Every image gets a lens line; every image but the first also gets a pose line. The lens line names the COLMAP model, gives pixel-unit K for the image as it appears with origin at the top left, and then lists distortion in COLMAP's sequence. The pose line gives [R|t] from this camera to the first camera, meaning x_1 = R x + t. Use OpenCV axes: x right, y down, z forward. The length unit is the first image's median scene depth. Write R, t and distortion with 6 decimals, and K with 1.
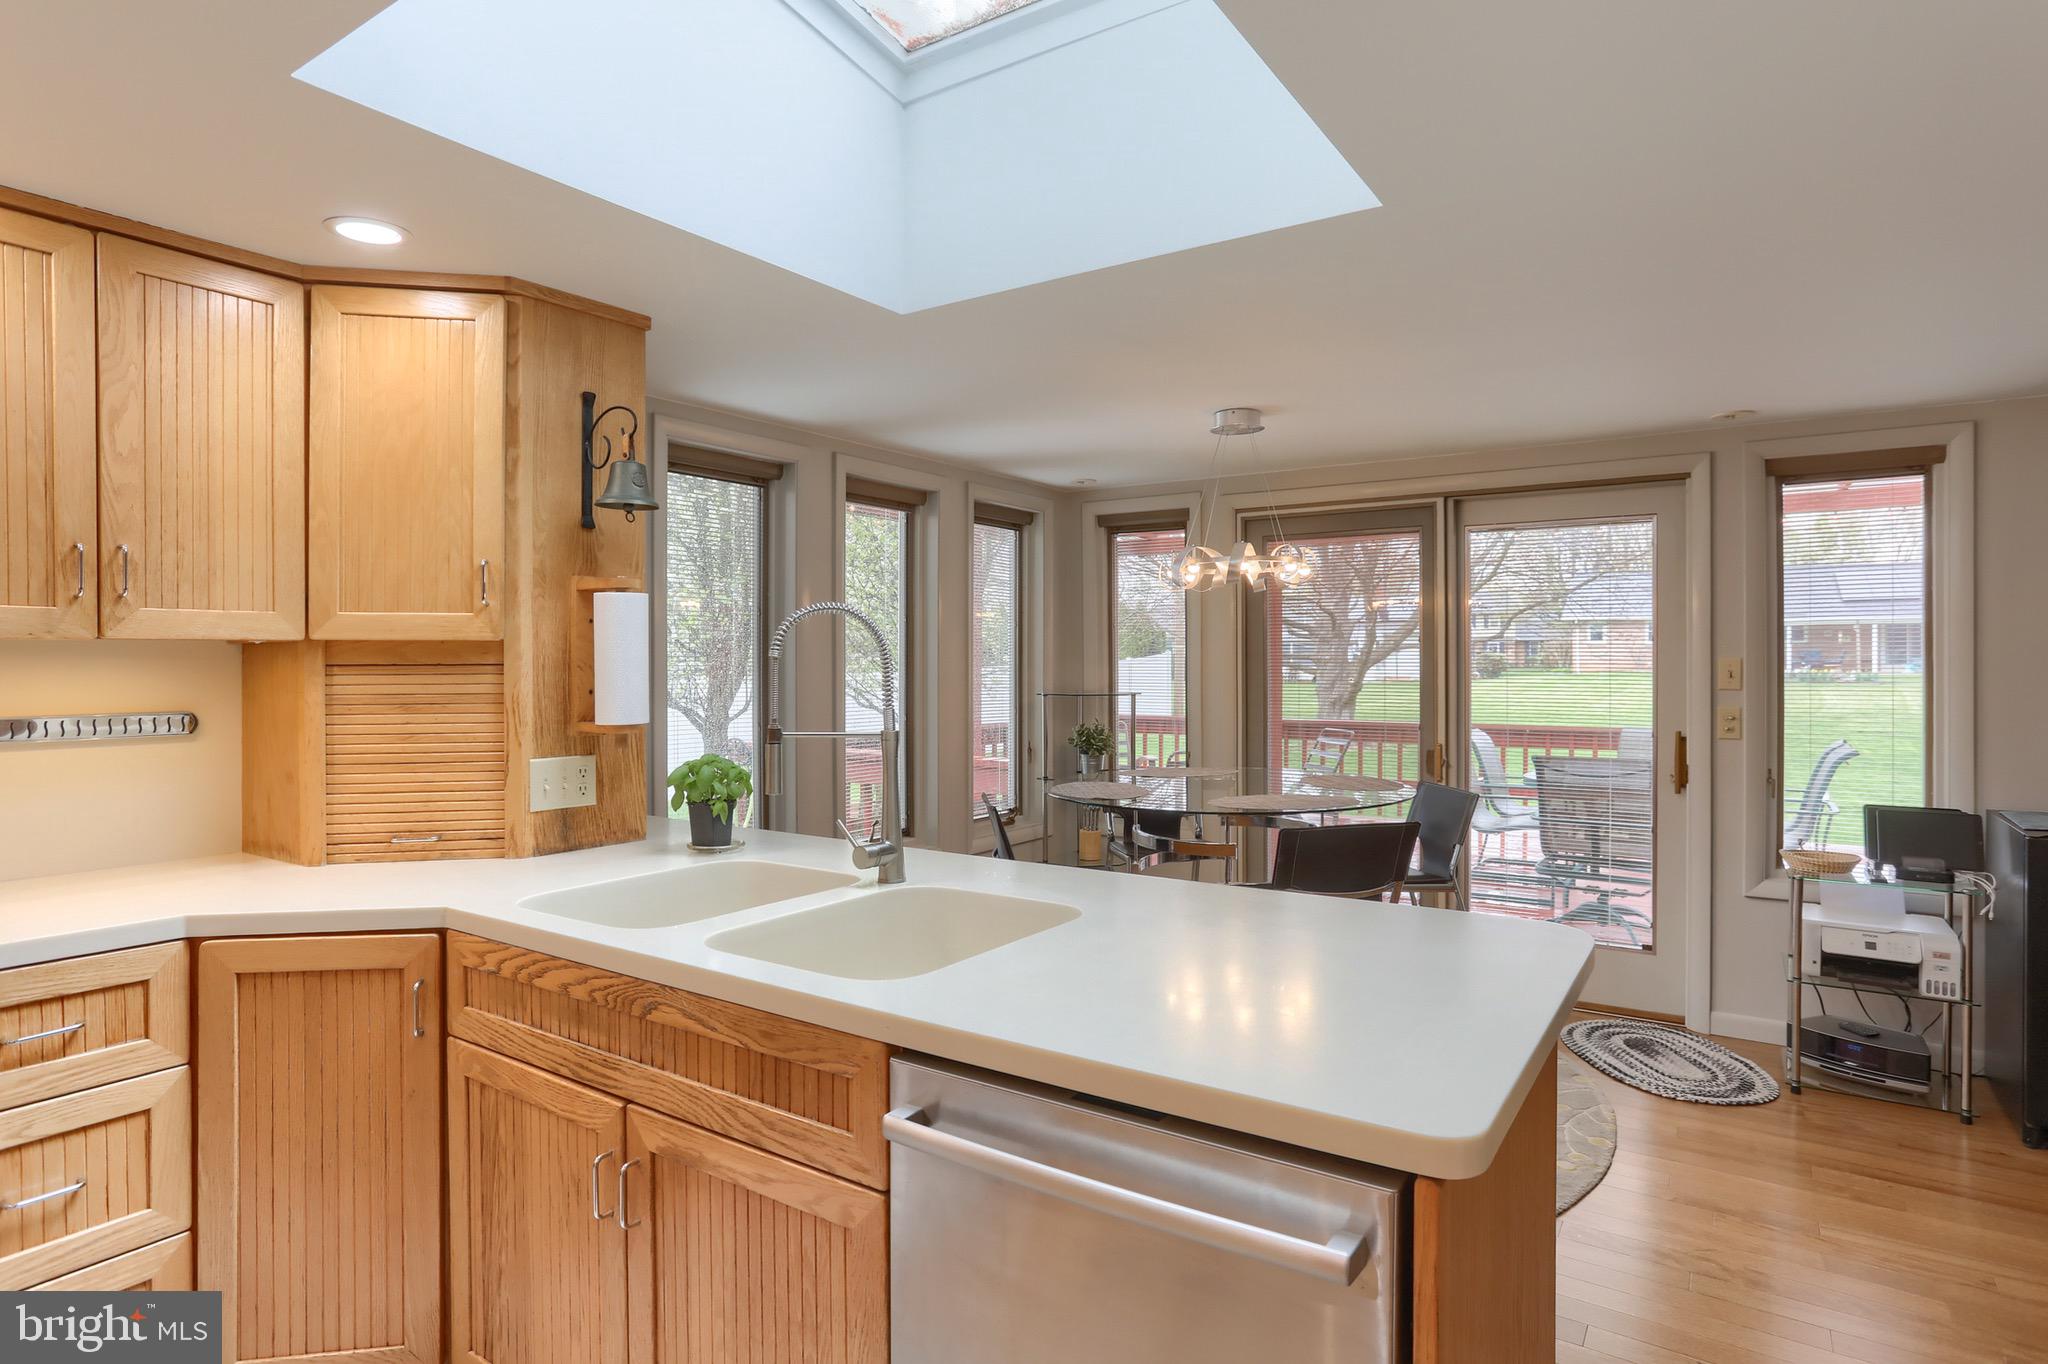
lens RADIAL K [[1074.7, 0, 1049.9], [0, 1074.7, 664.0], [0, 0, 1]] dist [-0.032644, 0.014163]
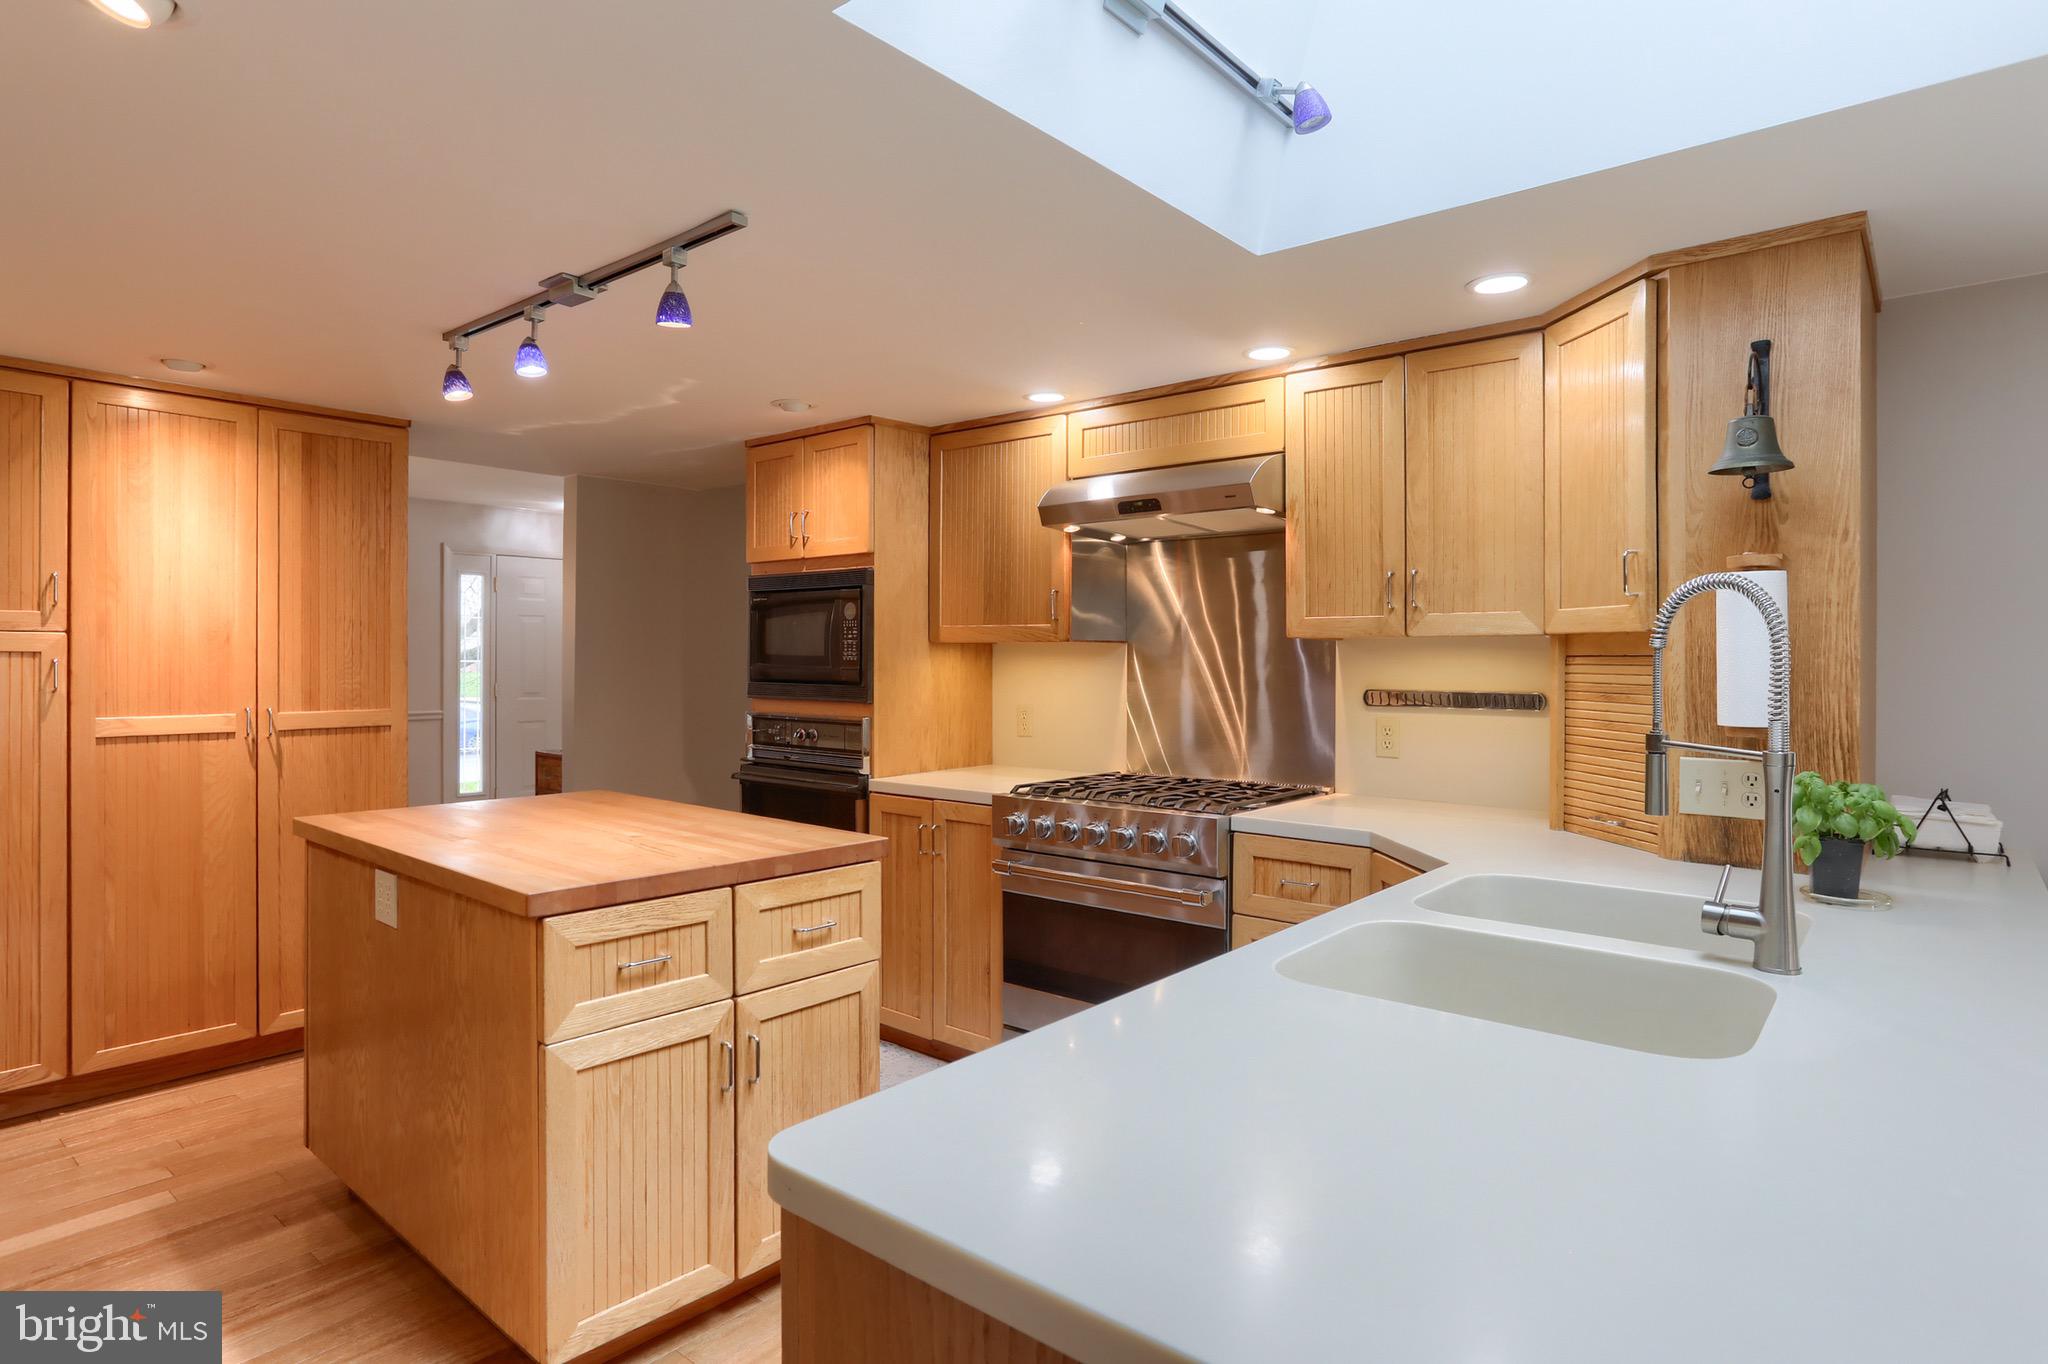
lens RADIAL K [[1074.7, 0, 1035.1], [0, 1074.7, 643.7], [0, 0, 1]] dist [-0.032644, 0.014163]
pose [[-0.090683, -0.006050, -0.995861, 0.352391], [-0.004977, 0.999972, -0.005622, -0.001550], [0.995867, 0.004447, -0.090710, 0.368240]]
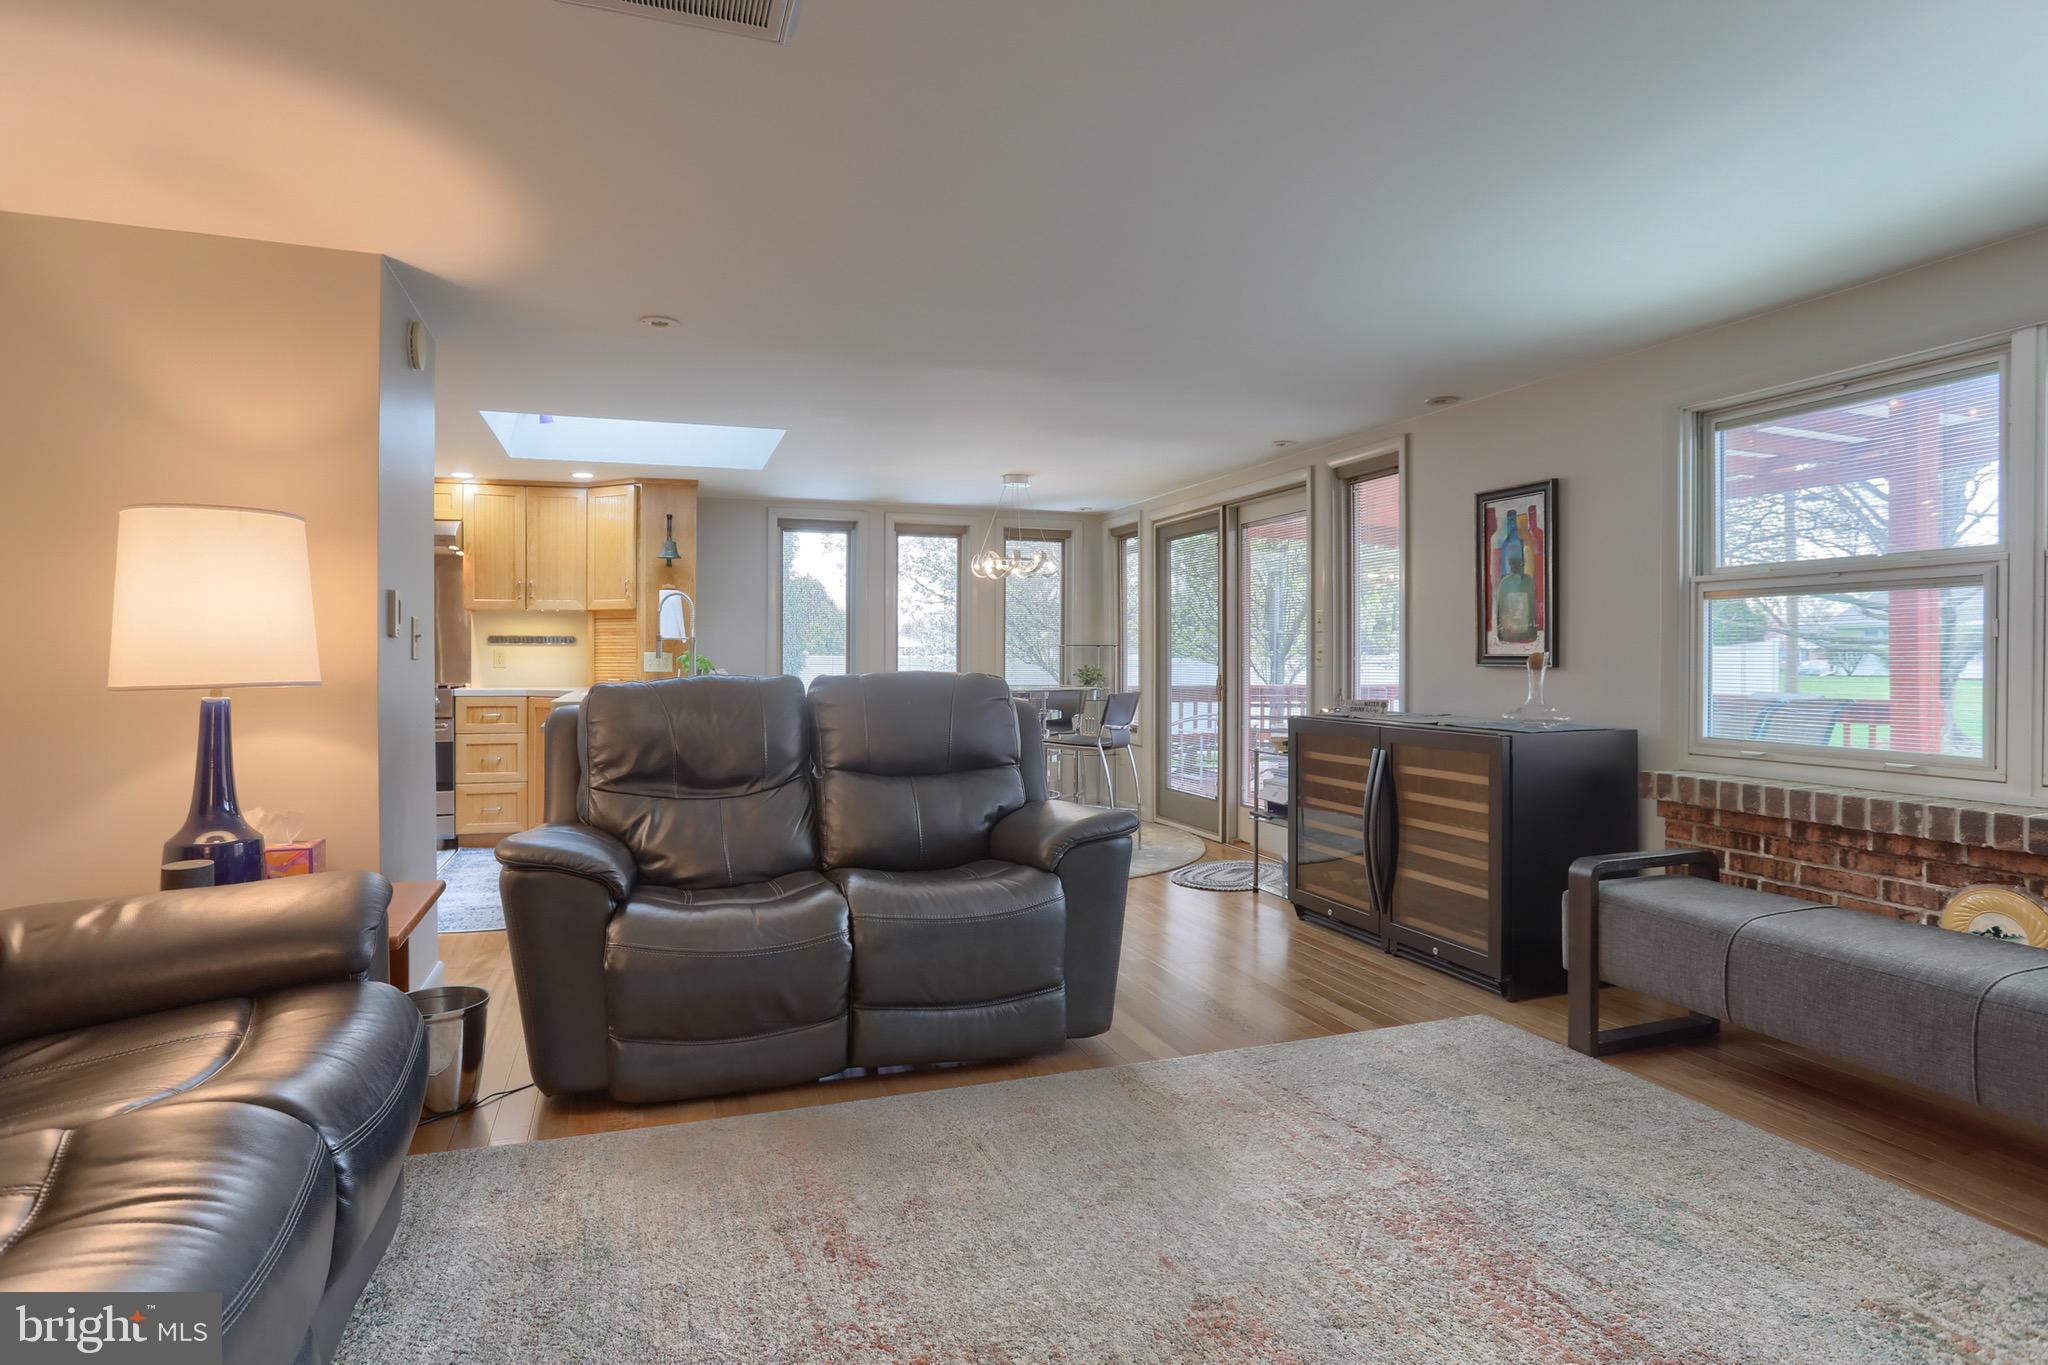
lens RADIAL K [[1074.7, 0, 1028.7], [0, 1074.7, 657.4], [0, 0, 1]] dist [-0.032644, 0.014163]
pose [[0.808746, 0.003553, -0.588147, 1.362353], [-0.005485, 0.999984, -0.001502, 0.071351], [0.588132, 0.004441, 0.808753, -0.451123]]
